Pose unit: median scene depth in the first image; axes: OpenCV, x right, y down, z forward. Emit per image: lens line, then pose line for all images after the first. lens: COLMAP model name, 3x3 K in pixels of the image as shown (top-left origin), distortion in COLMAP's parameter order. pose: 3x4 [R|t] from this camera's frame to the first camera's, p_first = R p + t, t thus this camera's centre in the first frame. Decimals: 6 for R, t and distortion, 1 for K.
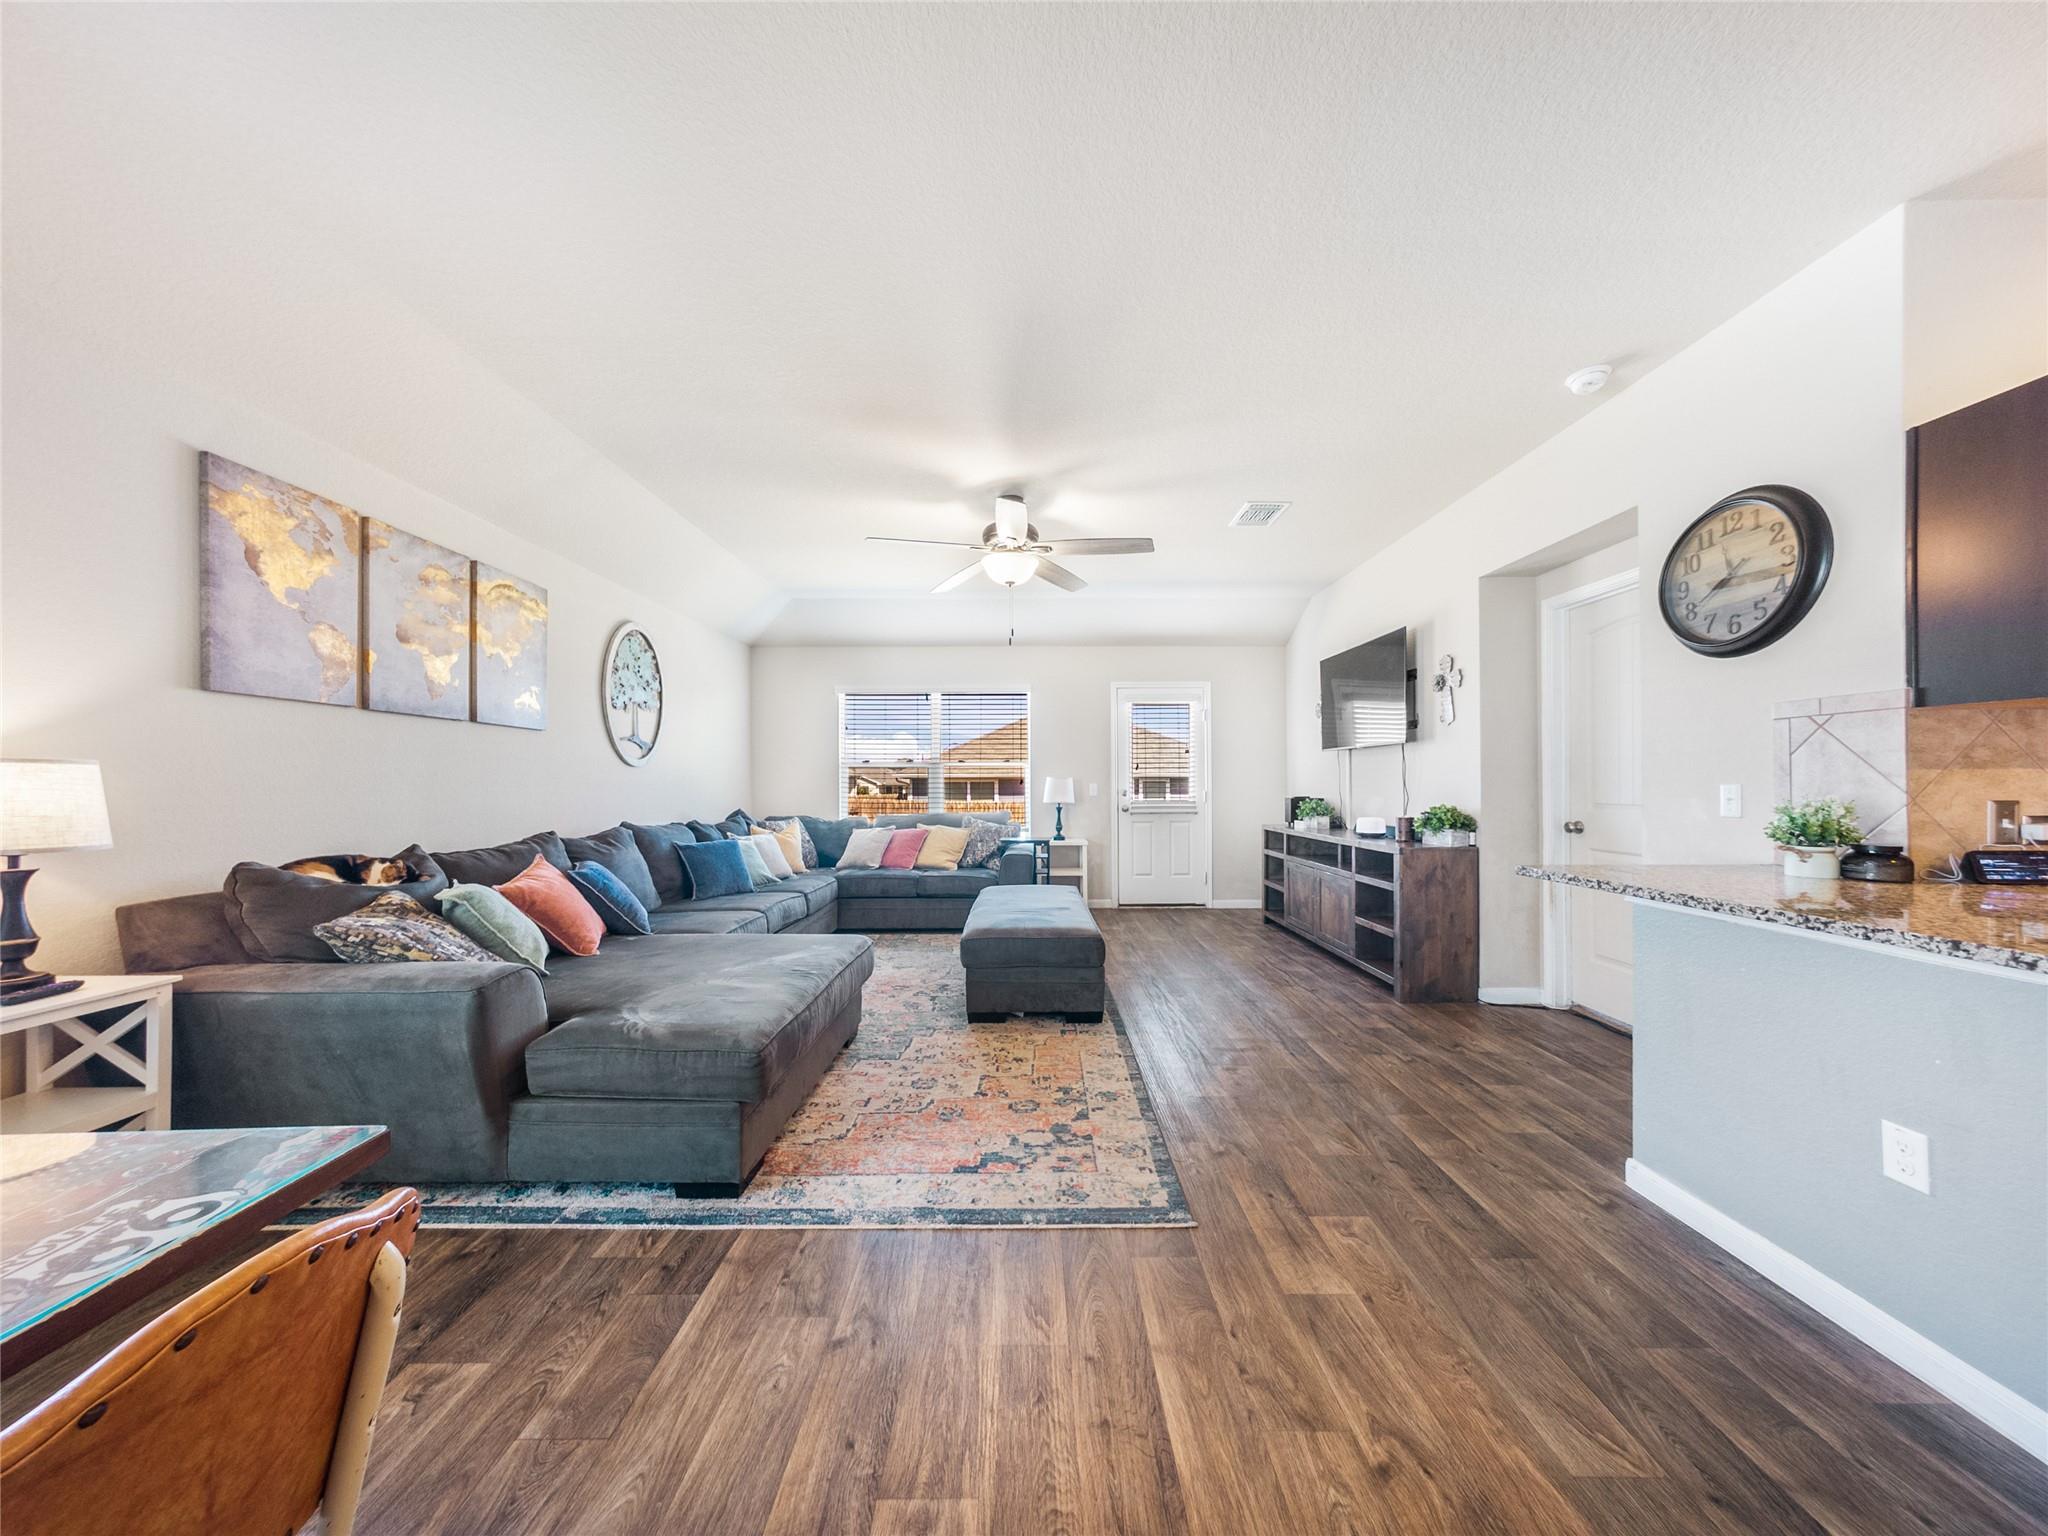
lens RADIAL K [[687.8, 0, 1032.3], [0, 687.8, 780.0], [0, 0, 1]] dist [-0.004980, 0.002415]
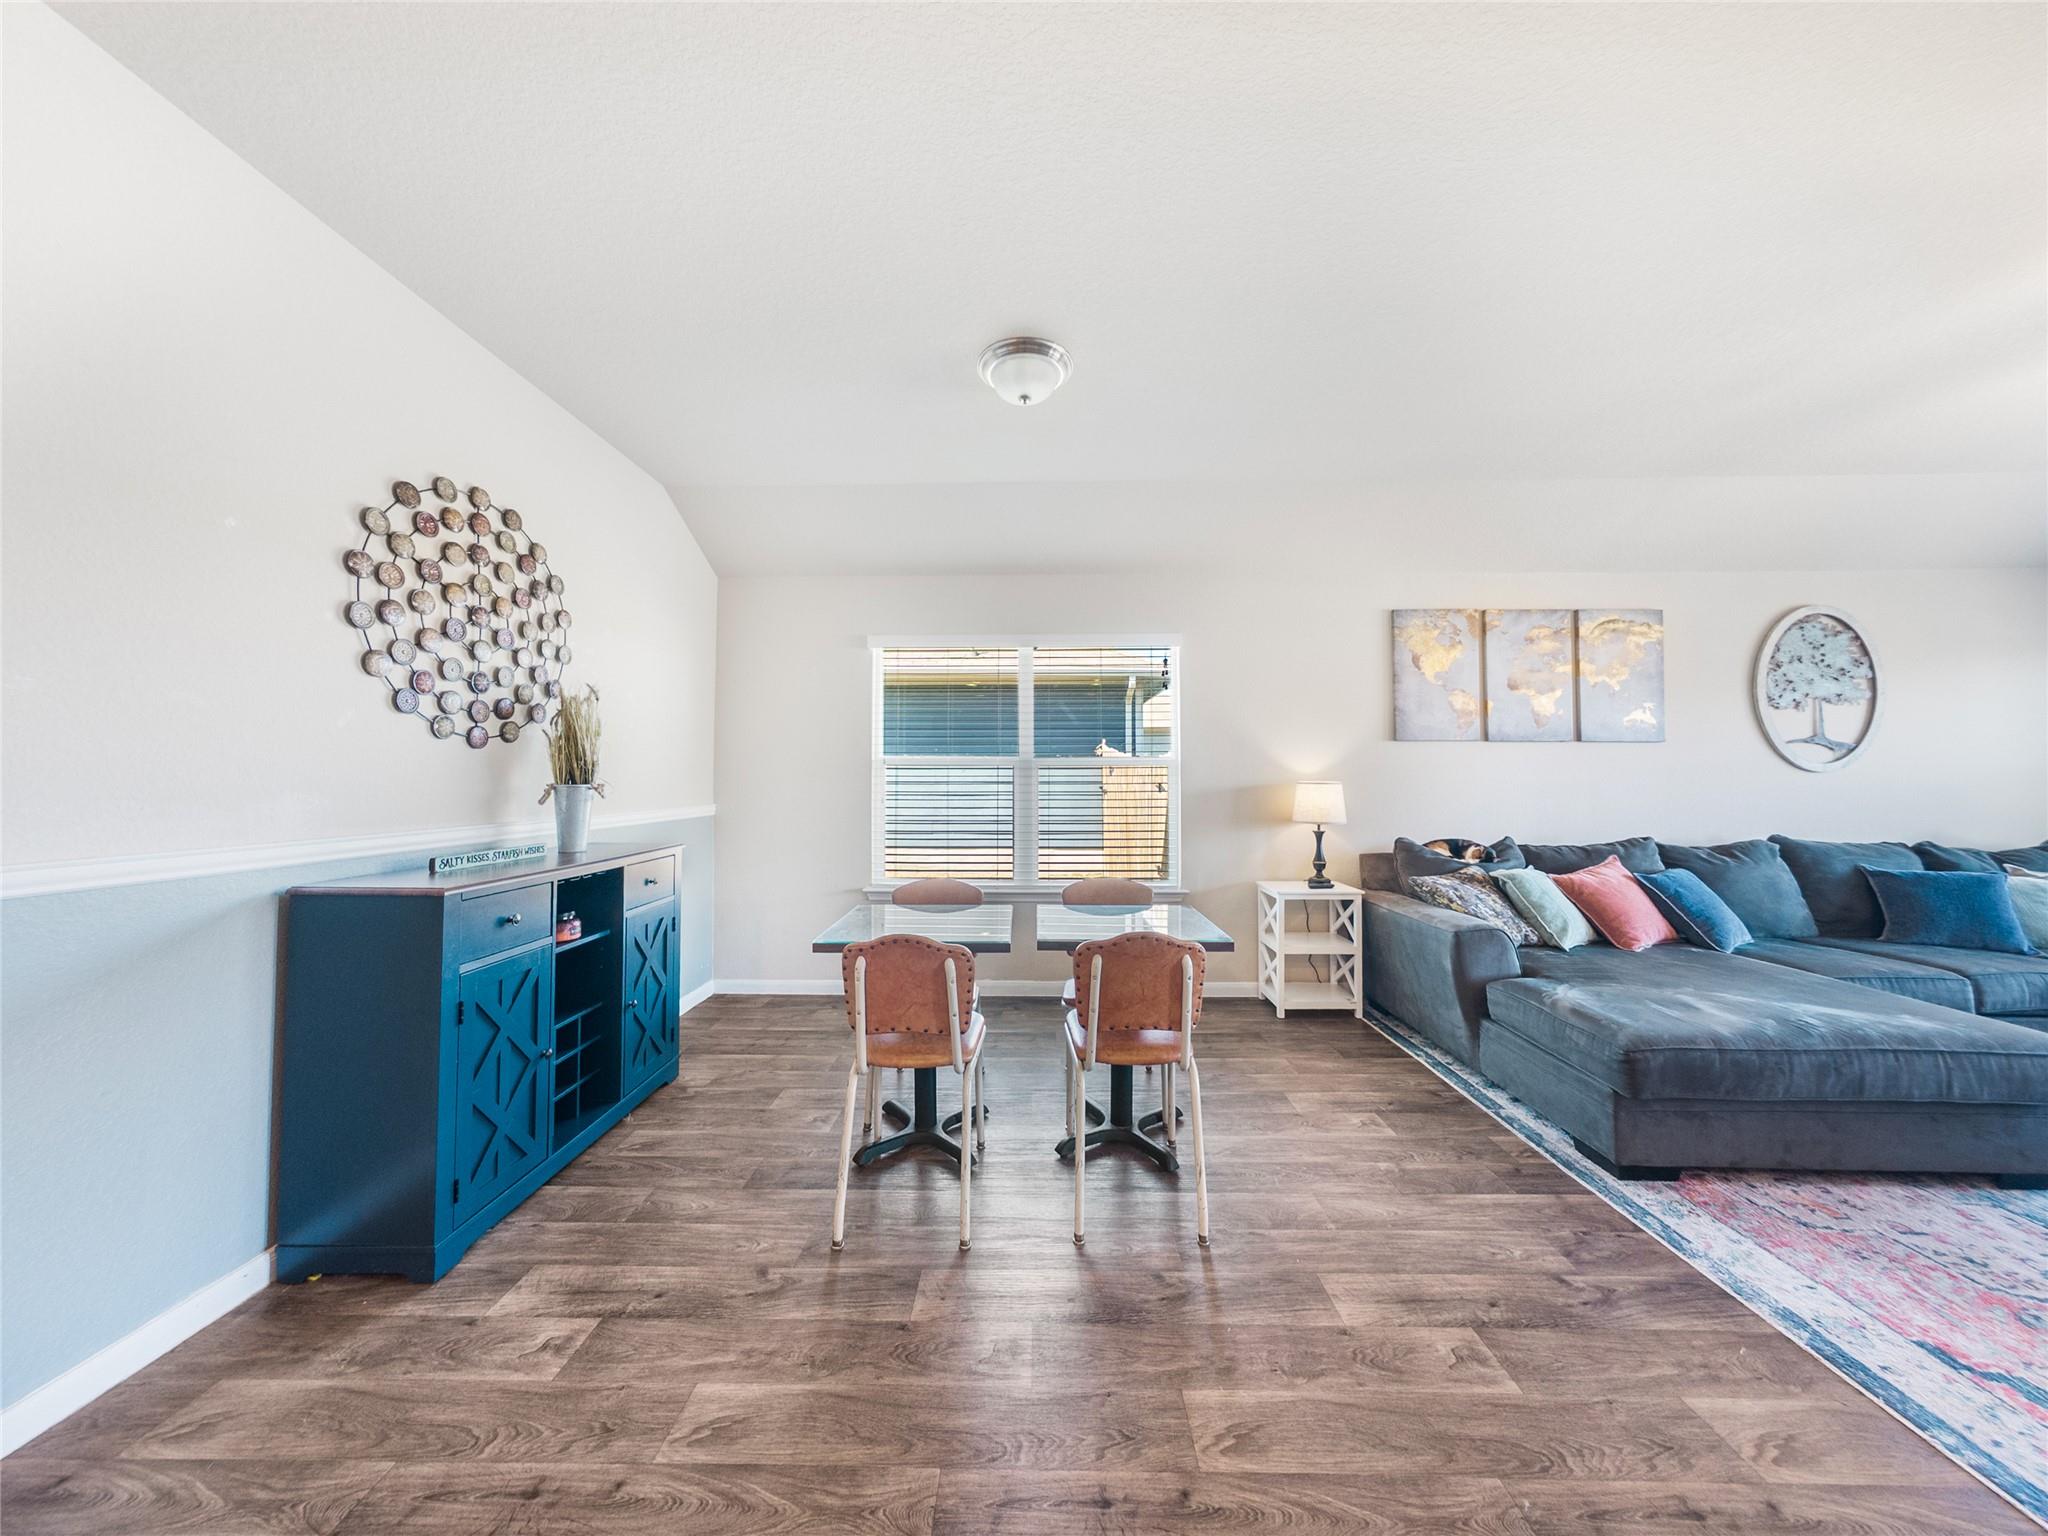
lens RADIAL K [[687.8, 0, 1028.4], [0, 687.8, 757.5], [0, 0, 1]] dist [-0.004980, 0.002415]
pose [[-0.021844, -0.033818, -0.999189, 0.606590], [0.006995, 0.999398, -0.033978, -0.031258], [0.999737, -0.007732, -0.021594, 0.069094]]
